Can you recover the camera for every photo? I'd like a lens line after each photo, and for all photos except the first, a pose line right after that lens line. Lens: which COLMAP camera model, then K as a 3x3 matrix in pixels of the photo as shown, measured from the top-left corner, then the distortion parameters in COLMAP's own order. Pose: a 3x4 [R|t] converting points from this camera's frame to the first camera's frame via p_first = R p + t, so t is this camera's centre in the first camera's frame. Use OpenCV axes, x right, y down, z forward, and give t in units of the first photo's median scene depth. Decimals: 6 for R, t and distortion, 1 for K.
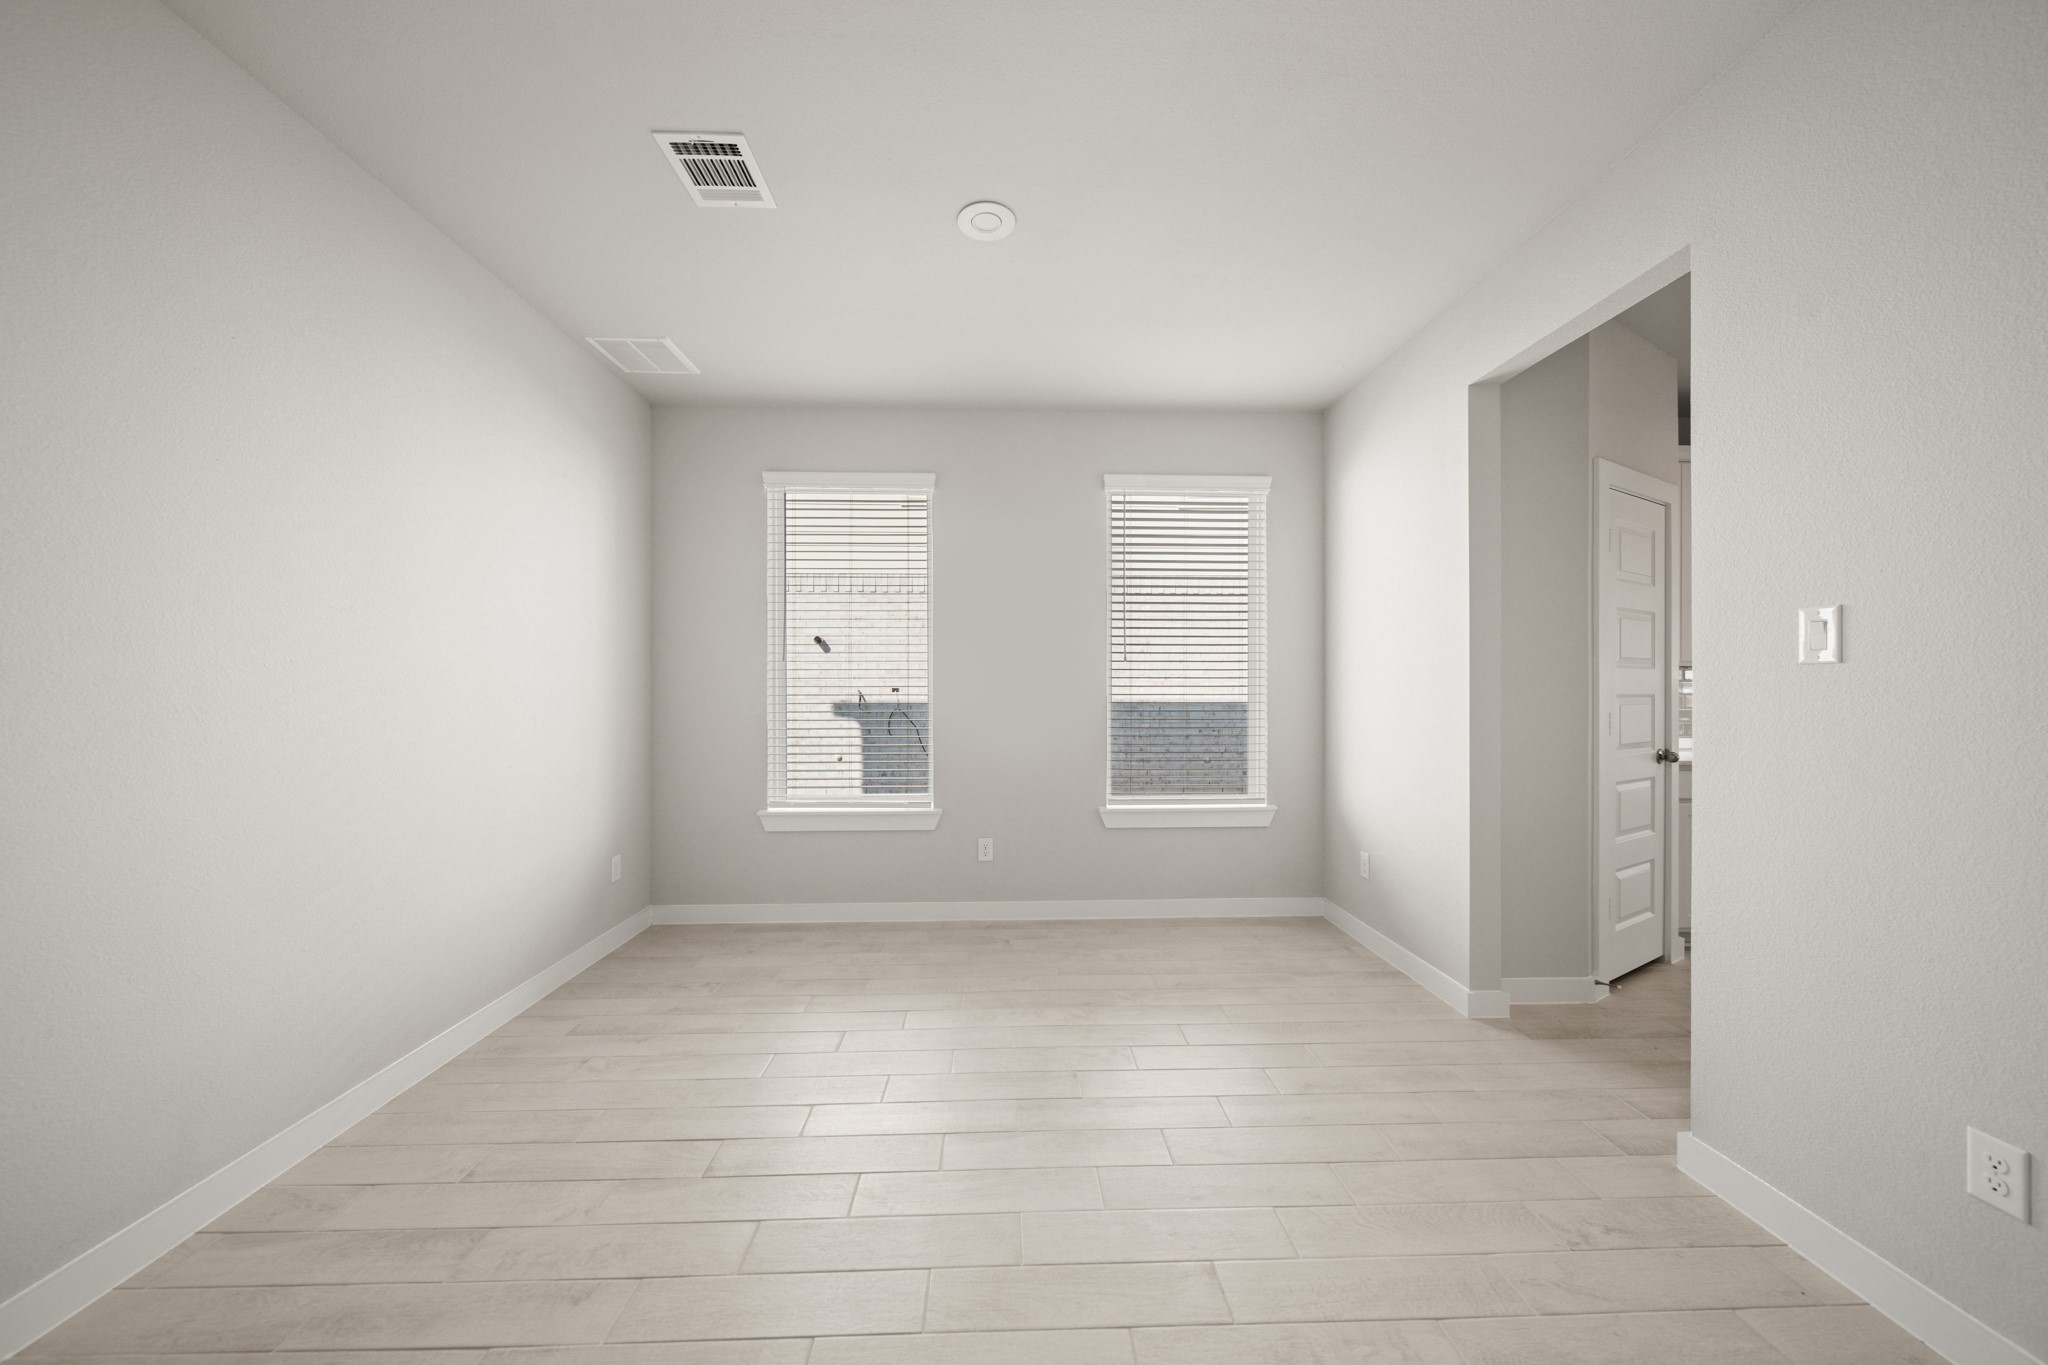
lens RADIAL K [[723.2, 0, 1024.2], [0, 723.2, 687.0], [0, 0, 1]] dist [0.001906, -0.000615]
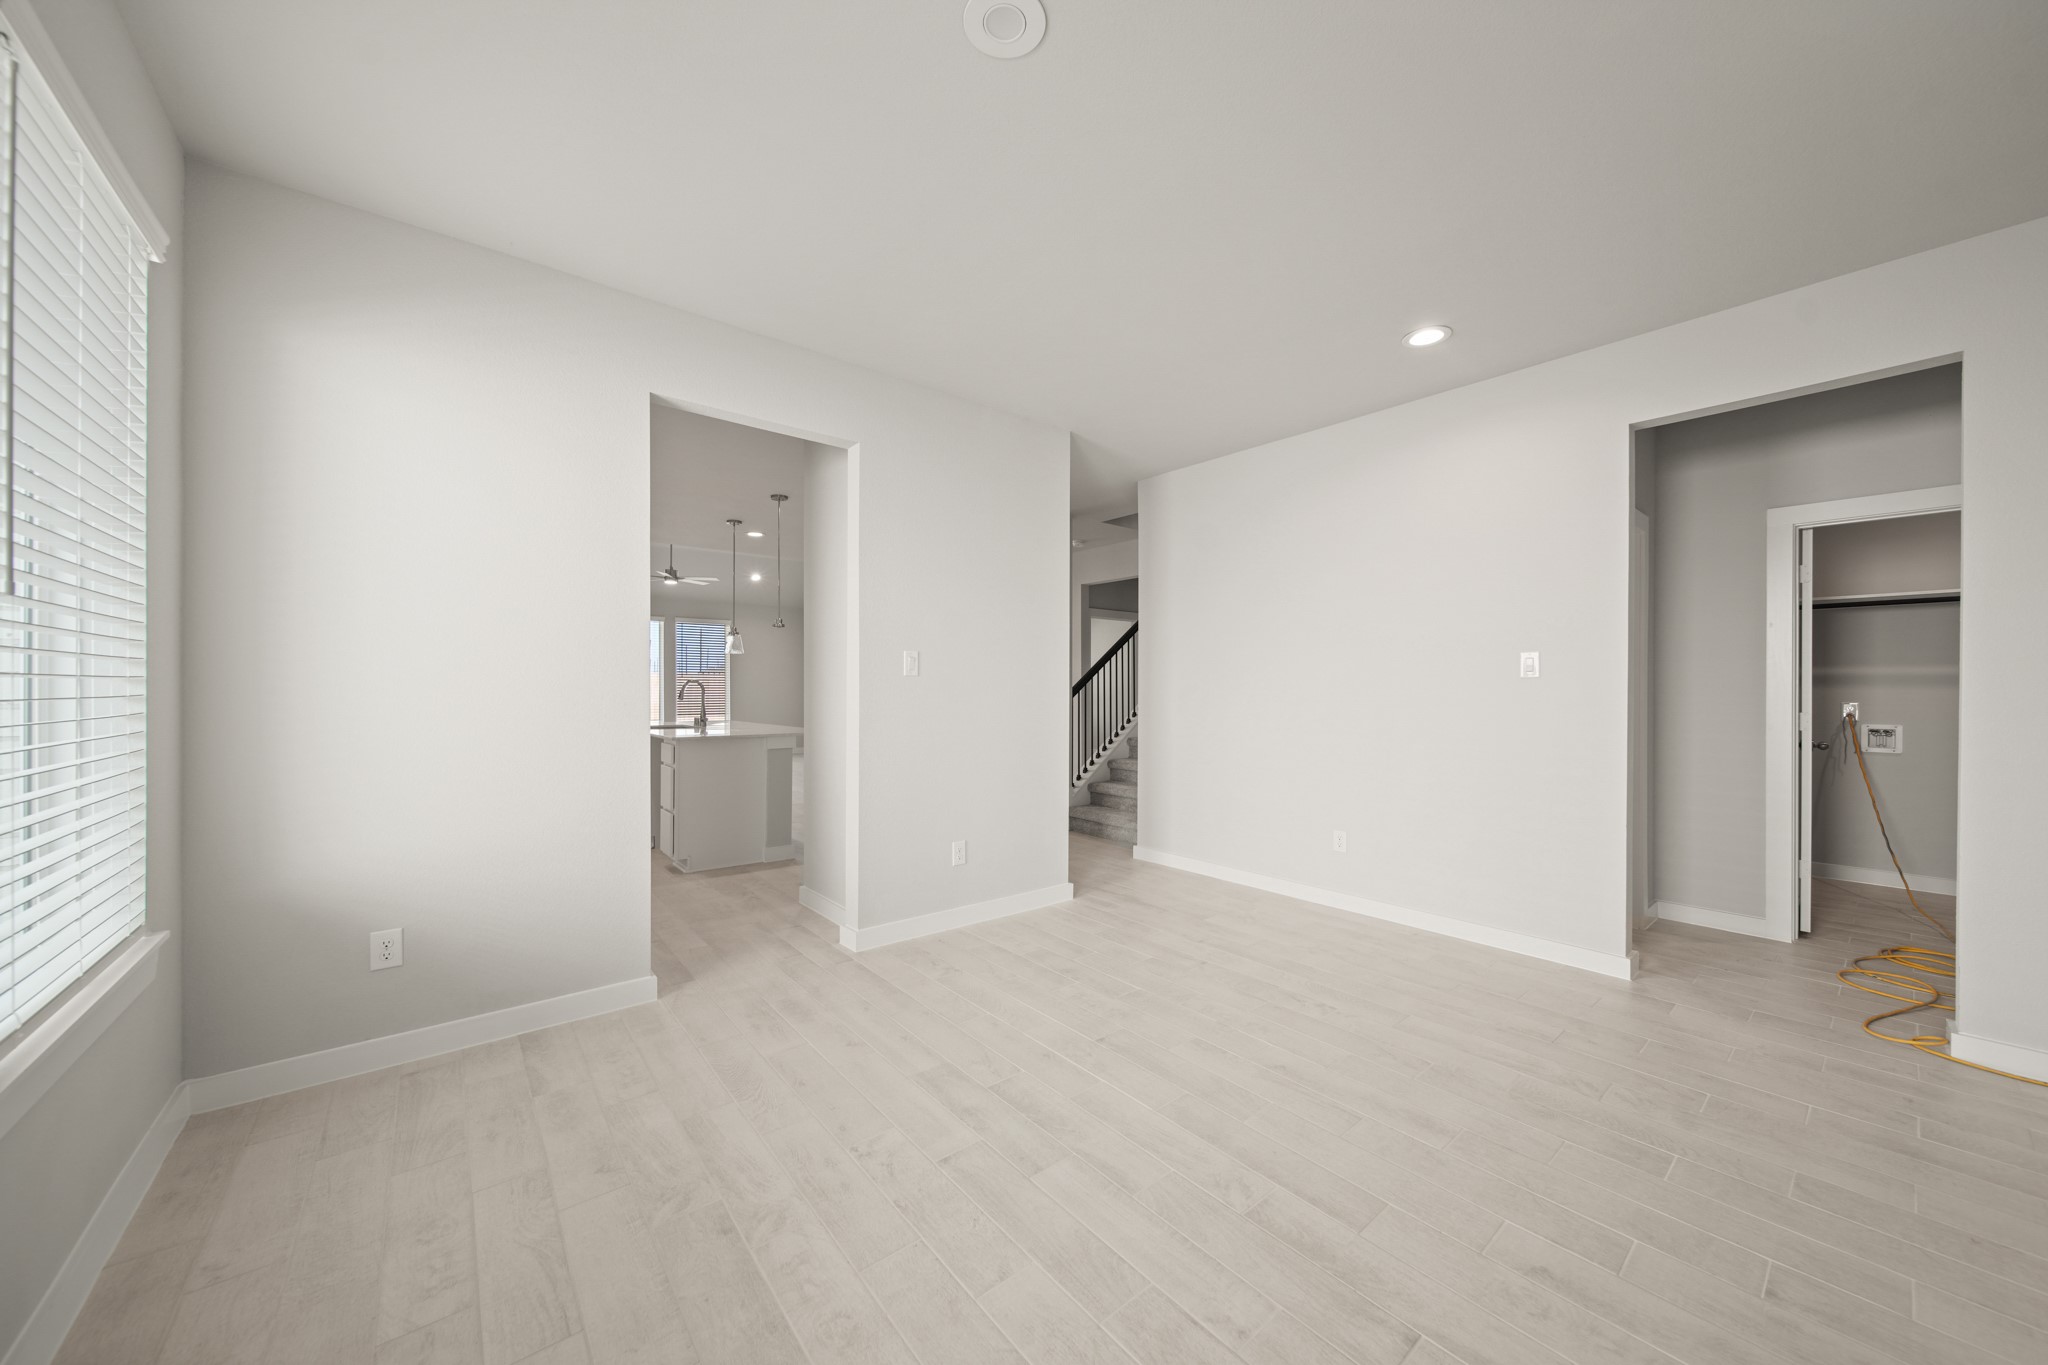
lens RADIAL K [[723.2, 0, 1024.1], [0, 723.2, 688.4], [0, 0, 1]] dist [0.001906, -0.000615]
pose [[-0.605026, -0.000994, 0.796205, -0.498196], [-0.003812, 0.999991, -0.001649, 0.006067], [-0.796196, -0.004033, -0.605025, 1.123119]]
